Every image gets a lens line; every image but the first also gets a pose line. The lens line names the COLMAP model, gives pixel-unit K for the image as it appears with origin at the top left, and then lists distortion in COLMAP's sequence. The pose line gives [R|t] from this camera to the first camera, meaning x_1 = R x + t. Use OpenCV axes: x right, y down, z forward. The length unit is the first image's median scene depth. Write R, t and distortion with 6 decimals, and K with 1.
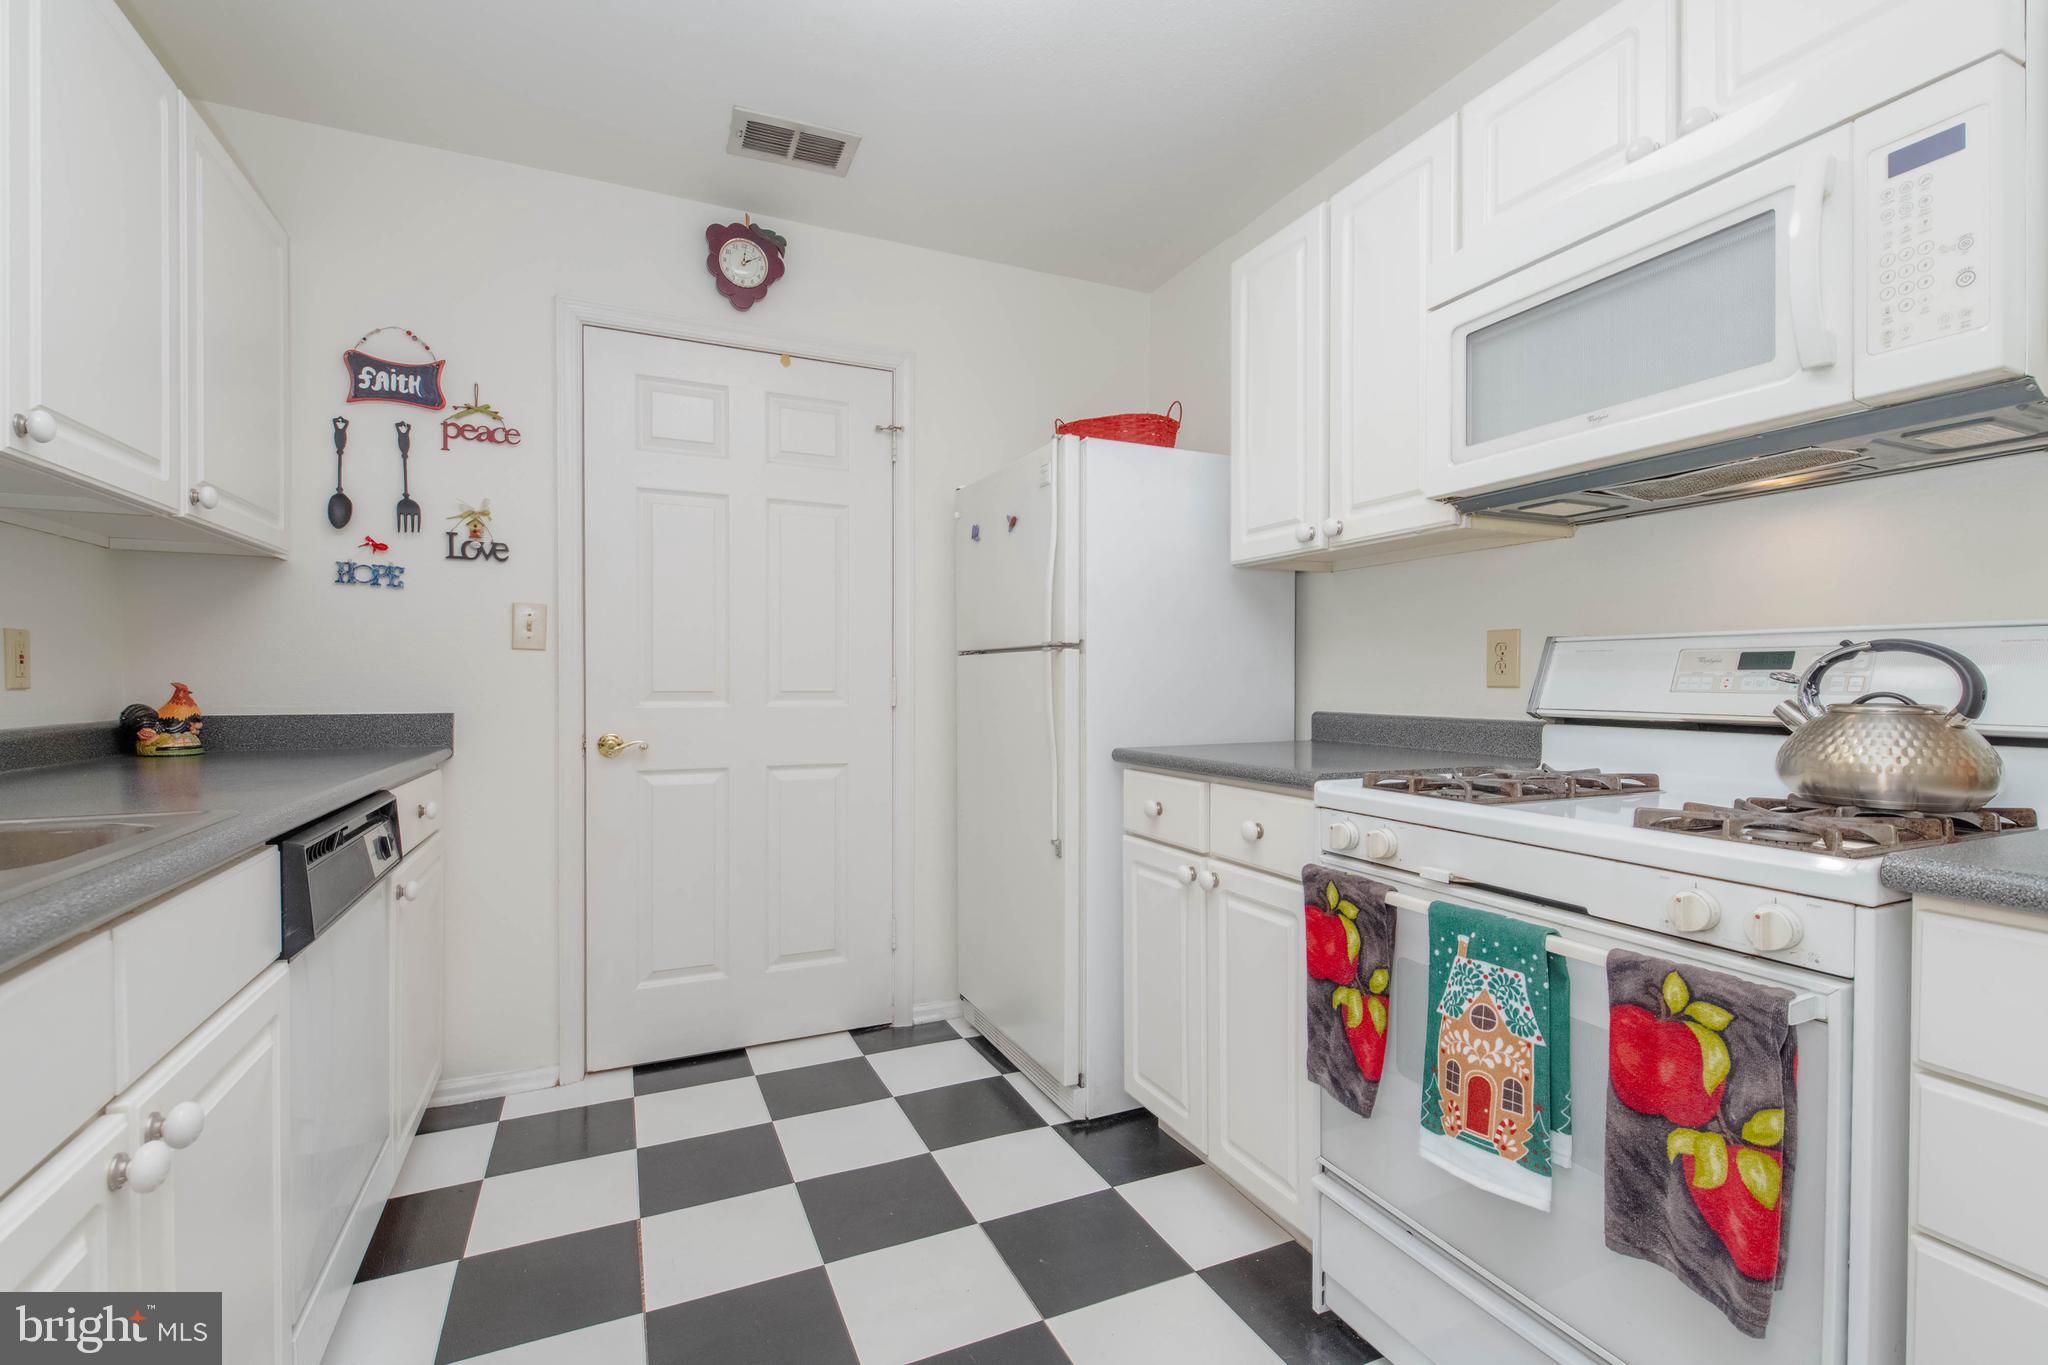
lens RADIAL K [[976.0, 0, 1067.1], [0, 976.0, 690.4], [0, 0, 1]] dist [0.028666, -0.005792]
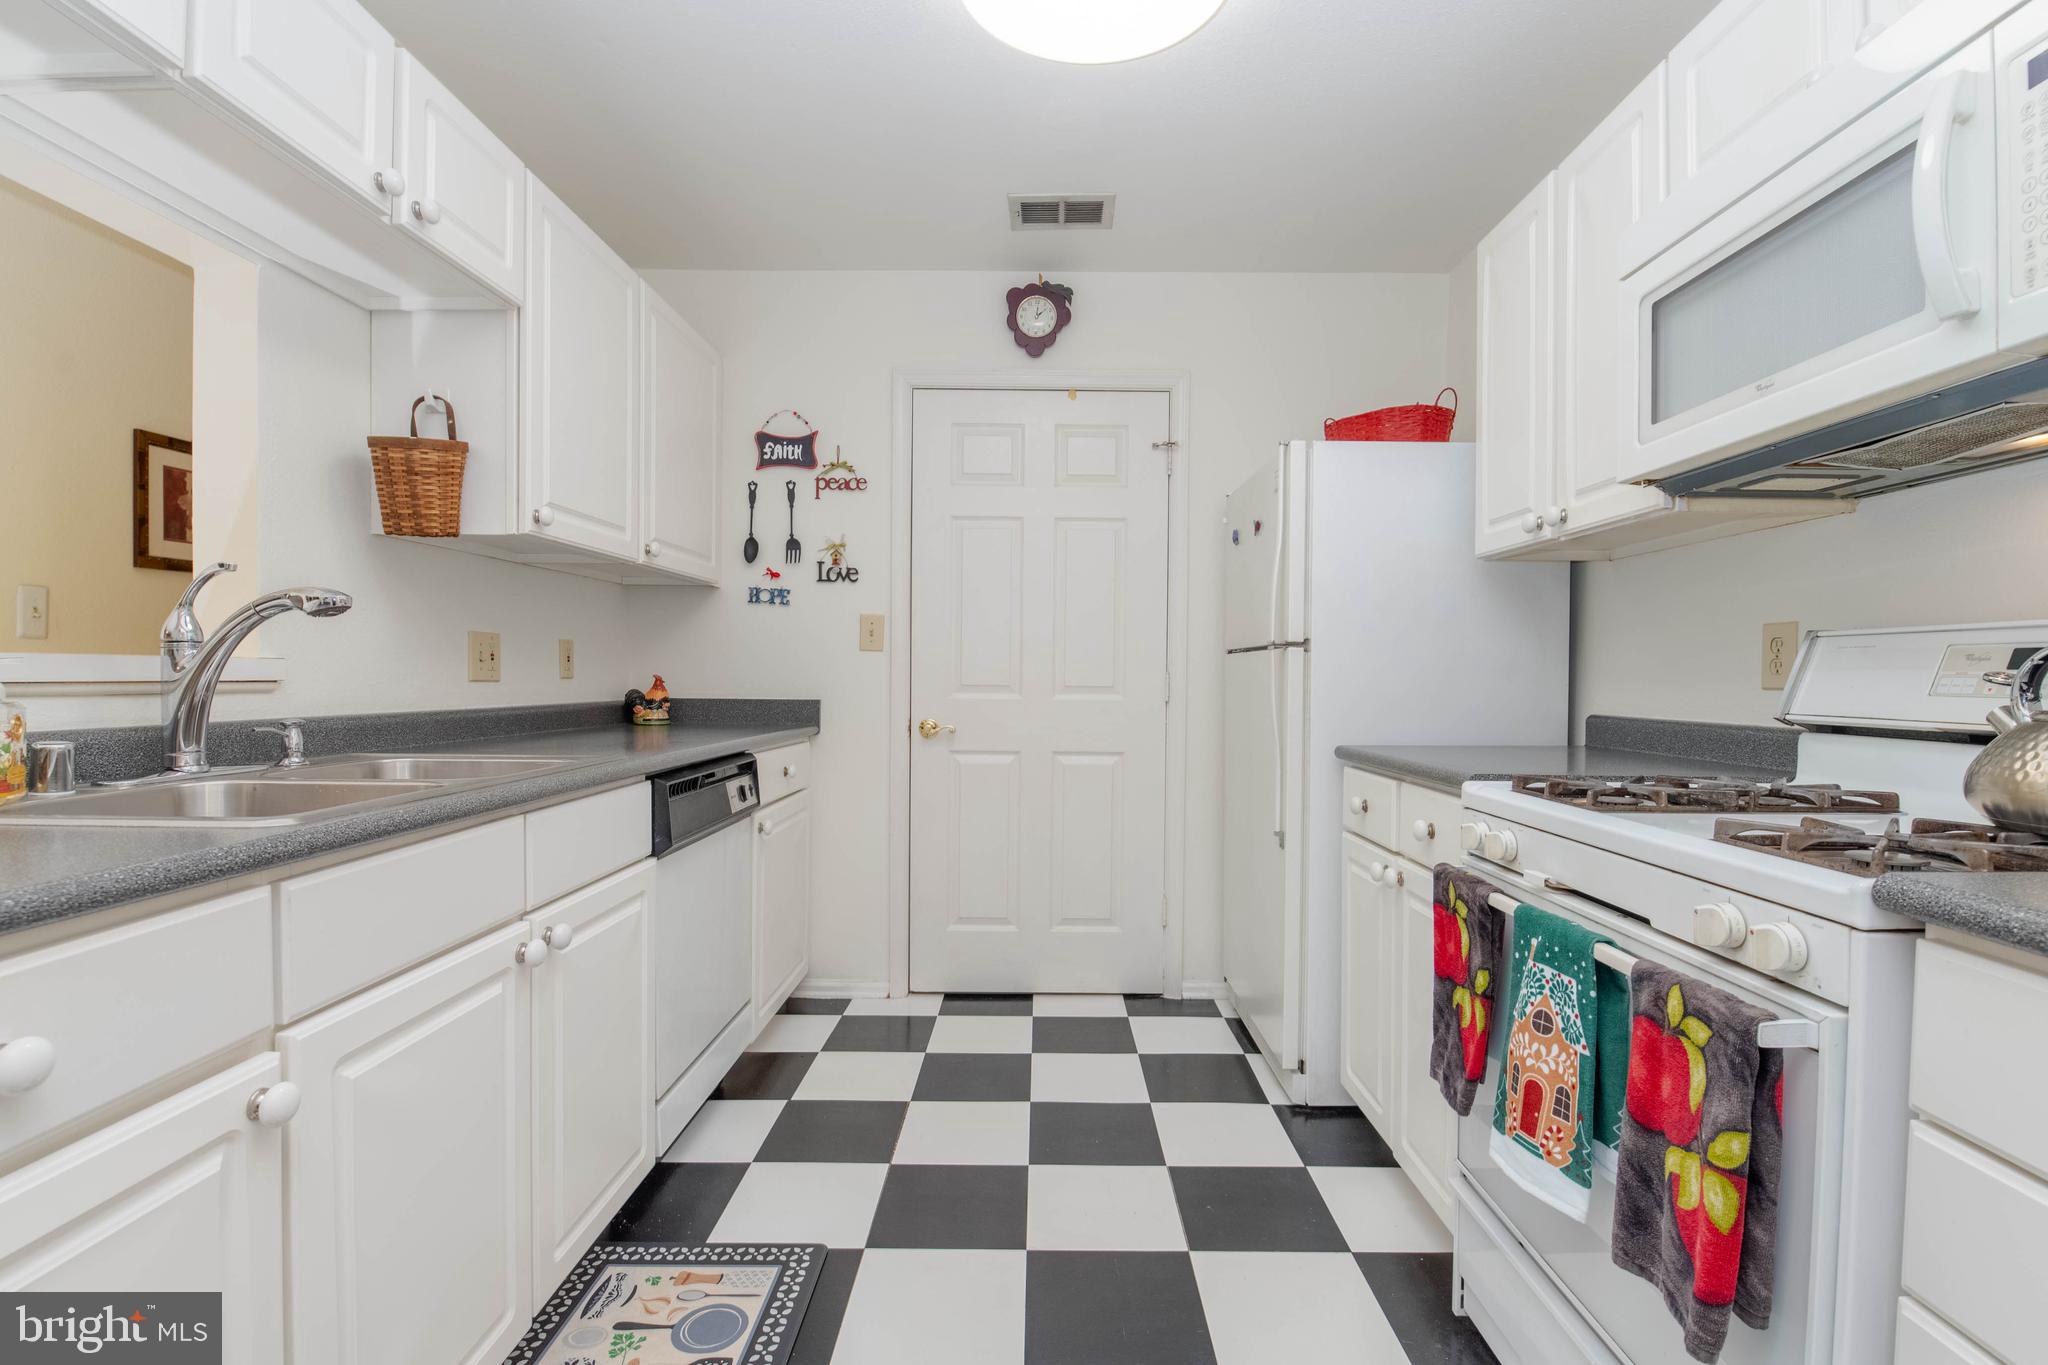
lens RADIAL K [[976.0, 0, 1024.2], [0, 976.0, 686.5], [0, 0, 1]] dist [0.028666, -0.005792]
pose [[0.903128, 0.011309, -0.429223, 0.204351], [-0.011953, 0.999928, 0.001196, 0.001079], [0.429205, 0.004050, 0.903198, -0.063112]]
